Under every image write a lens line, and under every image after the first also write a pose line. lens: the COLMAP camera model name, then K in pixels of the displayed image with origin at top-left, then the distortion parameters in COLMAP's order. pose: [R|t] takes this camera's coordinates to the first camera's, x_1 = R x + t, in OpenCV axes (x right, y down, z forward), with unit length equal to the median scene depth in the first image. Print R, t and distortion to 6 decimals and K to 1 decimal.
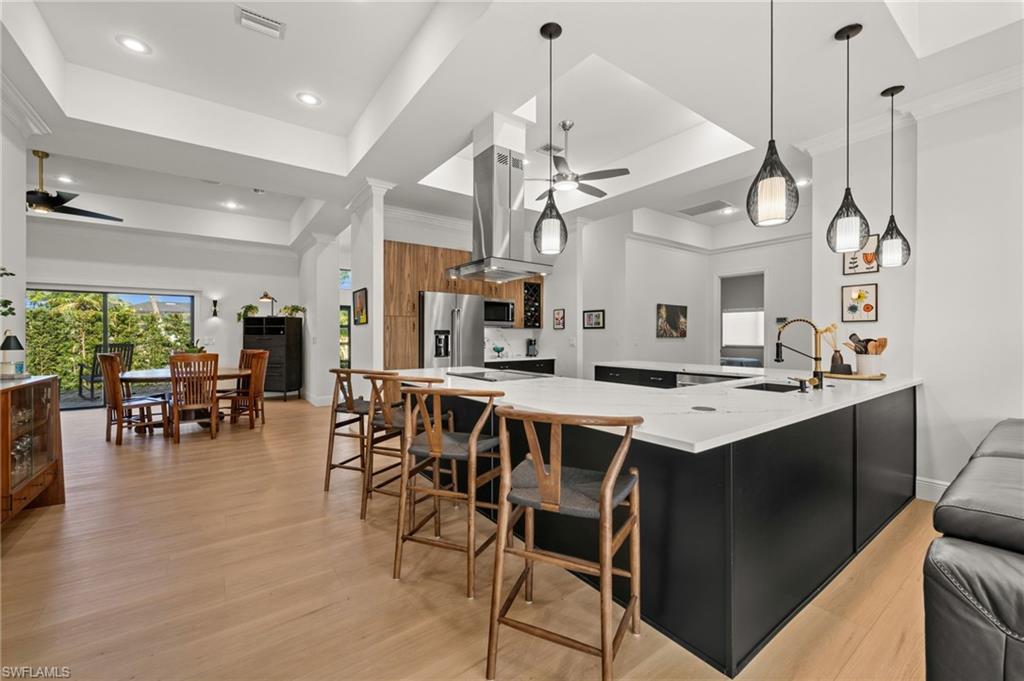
lens RADIAL K [[406.3, 0, 511.7], [0, 406.3, 337.9], [0, 0, 1]] dist [0.002028, -0.000171]
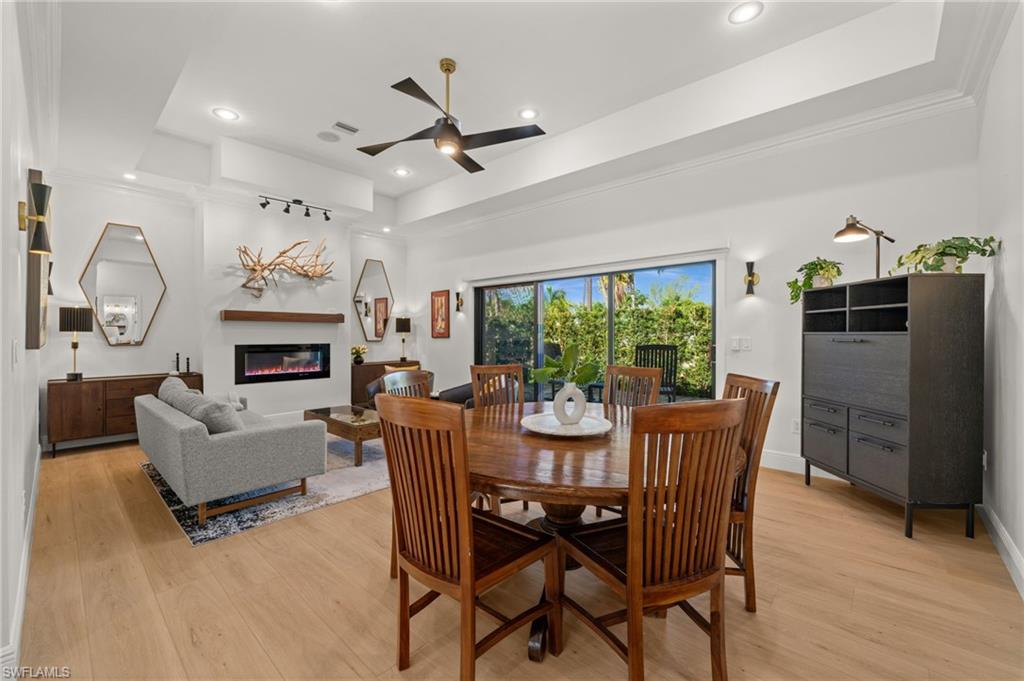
lens RADIAL K [[406.3, 0, 515.0], [0, 406.3, 338.0], [0, 0, 1]] dist [0.002028, -0.000171]
pose [[0.207120, 0.008236, -0.978281, -0.294103], [-0.006422, 0.999954, 0.007058, -0.000843], [0.978294, 0.004820, 0.207164, 0.603765]]
